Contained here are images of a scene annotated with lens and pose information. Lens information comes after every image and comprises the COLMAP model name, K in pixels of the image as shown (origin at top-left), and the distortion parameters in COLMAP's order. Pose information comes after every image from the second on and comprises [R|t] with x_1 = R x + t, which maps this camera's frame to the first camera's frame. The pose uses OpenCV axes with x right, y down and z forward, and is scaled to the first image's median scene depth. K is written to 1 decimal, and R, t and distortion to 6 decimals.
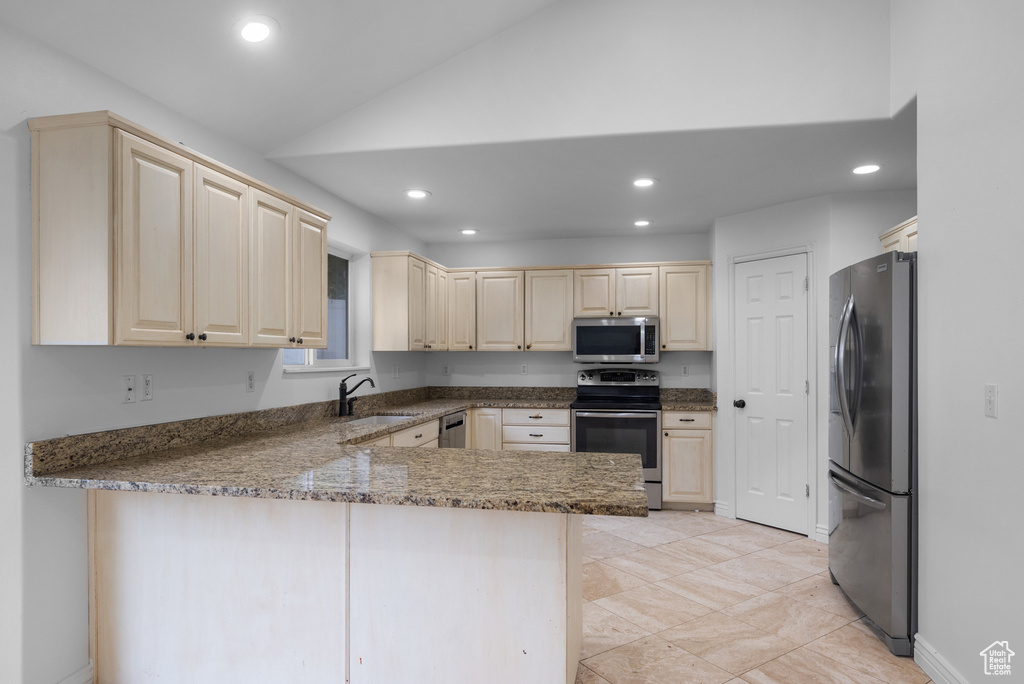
lens RADIAL K [[611.9, 0, 517.4], [0, 611.9, 357.6], [0, 0, 1]] dist [0.003228, 0.000828]
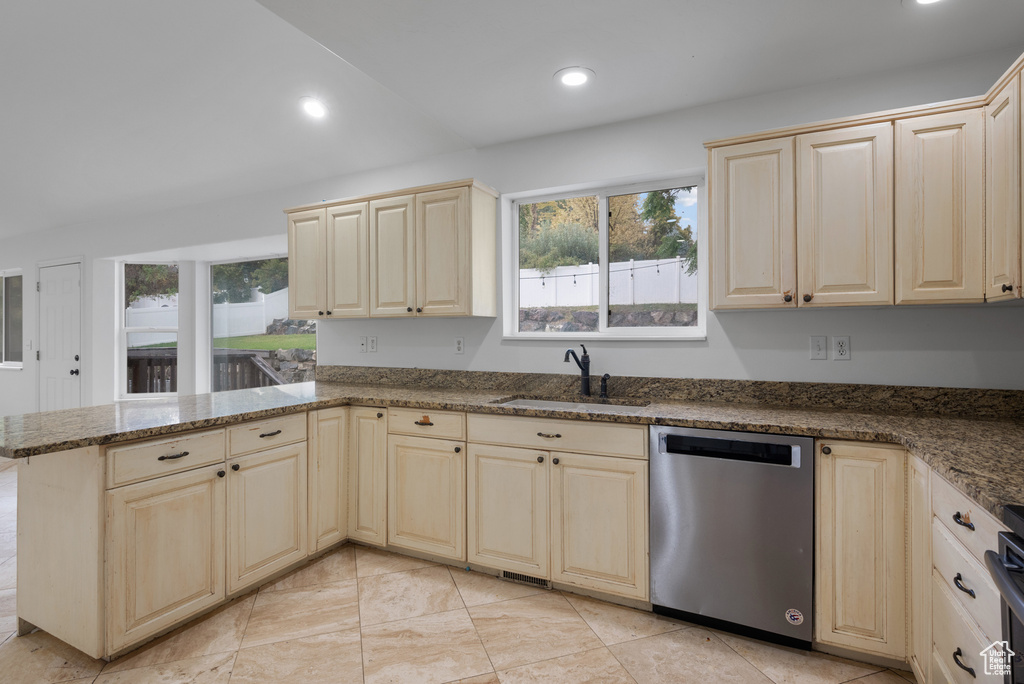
lens RADIAL K [[507.6, 0, 512.8], [0, 507.6, 334.4], [0, 0, 1]] dist [0.000265, -0.000195]
pose [[-0.260257, 0.000344, -0.965539, 0.310391], [0.000281, 1.000000, 0.000280, 0.010885], [0.965539, -0.000198, -0.260257, 0.856156]]
